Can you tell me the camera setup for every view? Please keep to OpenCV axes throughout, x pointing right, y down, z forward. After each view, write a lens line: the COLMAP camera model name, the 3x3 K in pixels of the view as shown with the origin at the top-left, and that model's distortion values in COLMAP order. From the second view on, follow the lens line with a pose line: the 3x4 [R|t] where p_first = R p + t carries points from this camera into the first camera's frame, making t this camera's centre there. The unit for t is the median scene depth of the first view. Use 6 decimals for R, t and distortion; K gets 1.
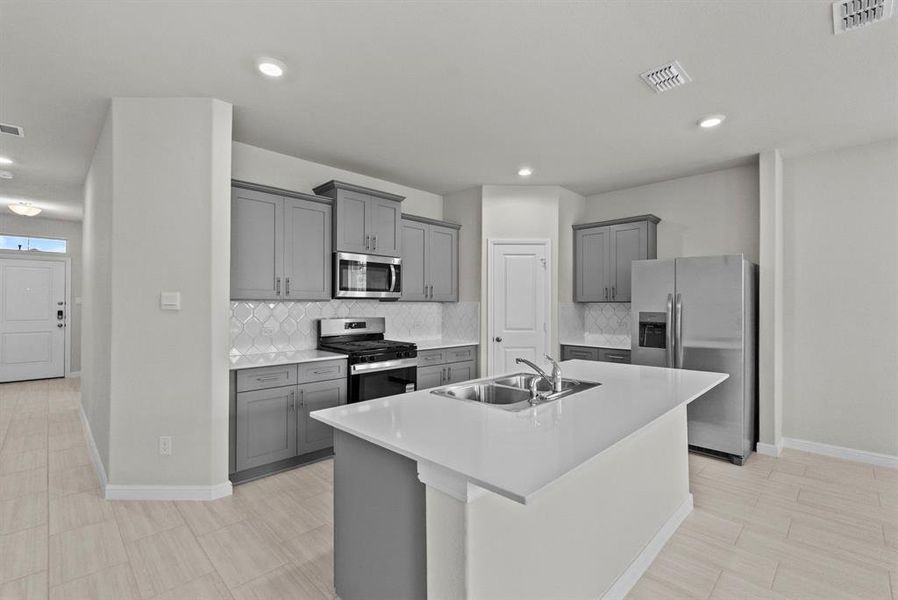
lens RADIAL K [[404.2, 0, 449.0], [0, 404.2, 300.0], [0, 0, 1]] dist [-0.002358, -0.000212]
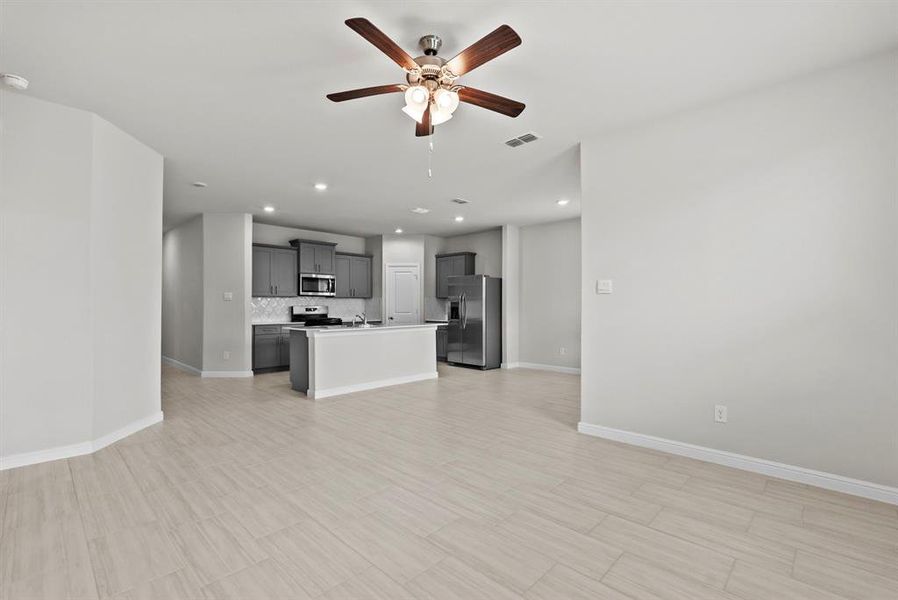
lens RADIAL K [[404.2, 0, 449.0], [0, 404.2, 300.0], [0, 0, 1]] dist [-0.002358, -0.000212]
pose [[0.999830, -0.004704, 0.017827, 0.400085], [0.004746, 0.999986, -0.002334, 0.023437], [-0.017816, 0.002419, 0.999838, -0.969420]]
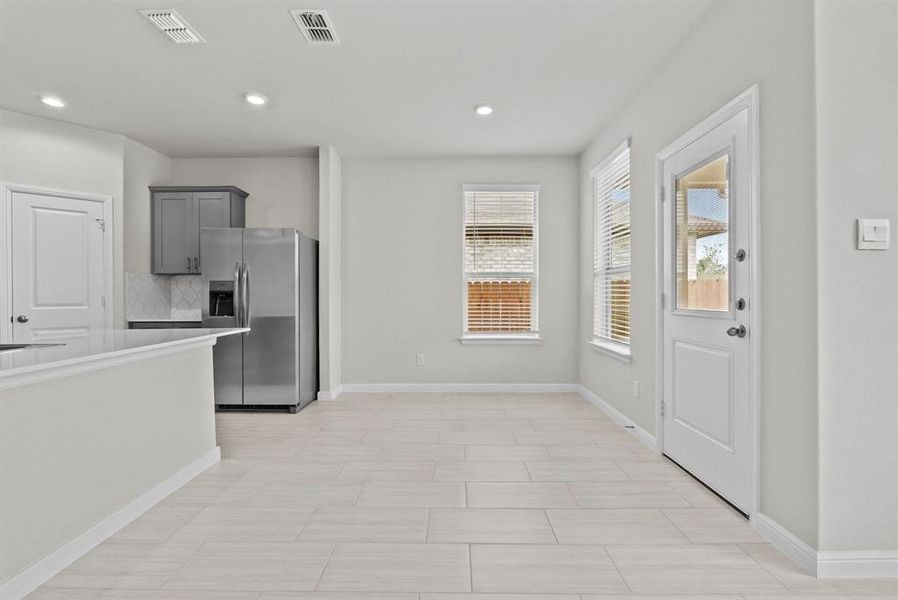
lens RADIAL K [[400.8, 0, 449.0], [0, 400.8, 300.0], [0, 0, 1]] dist [-0.000997, -0.000206]
pose [[0.719200, -0.014645, 0.694649, 0.199724], [-0.002337, 0.999721, 0.023497, 0.048067], [-0.694799, -0.018522, 0.718965, -0.096262]]
